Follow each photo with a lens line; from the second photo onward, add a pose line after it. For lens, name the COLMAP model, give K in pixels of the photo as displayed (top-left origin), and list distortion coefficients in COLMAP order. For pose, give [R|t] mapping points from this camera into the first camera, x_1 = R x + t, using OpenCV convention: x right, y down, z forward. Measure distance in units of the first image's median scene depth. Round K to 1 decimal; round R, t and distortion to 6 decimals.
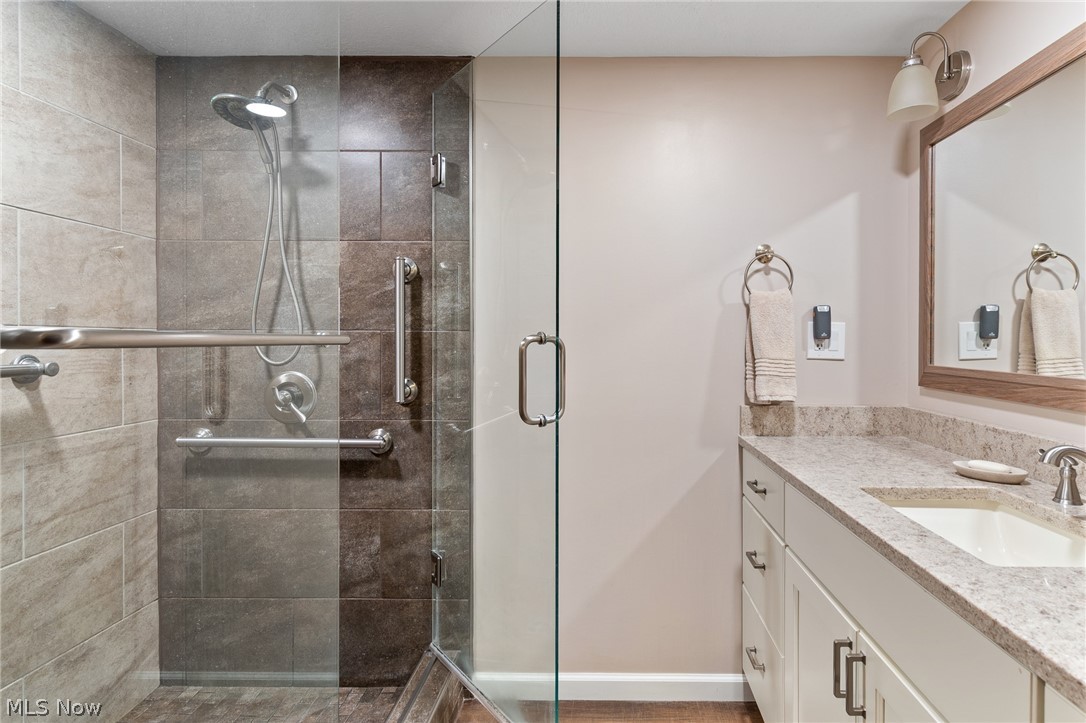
lens RADIAL K [[558.1, 0, 590.8], [0, 558.1, 354.9], [0, 0, 1]] dist [-0.002748, 0.001935]
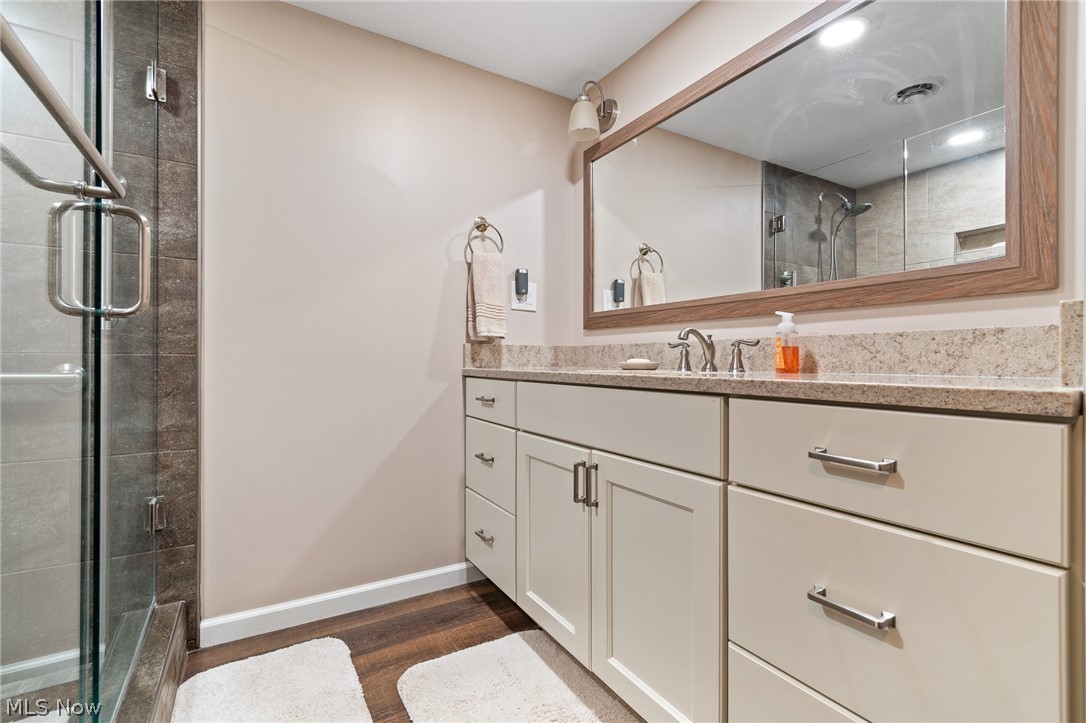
lens RADIAL K [[483.2, 0, 540.2], [0, 483.2, 359.4], [0, 0, 1]] dist [-0.006720, 0.001266]
pose [[0.855778, 0.000004, 0.517343, -0.141959], [0.003799, 0.999973, -0.006290, 0.134076], [-0.517329, 0.007348, 0.855755, -0.002666]]
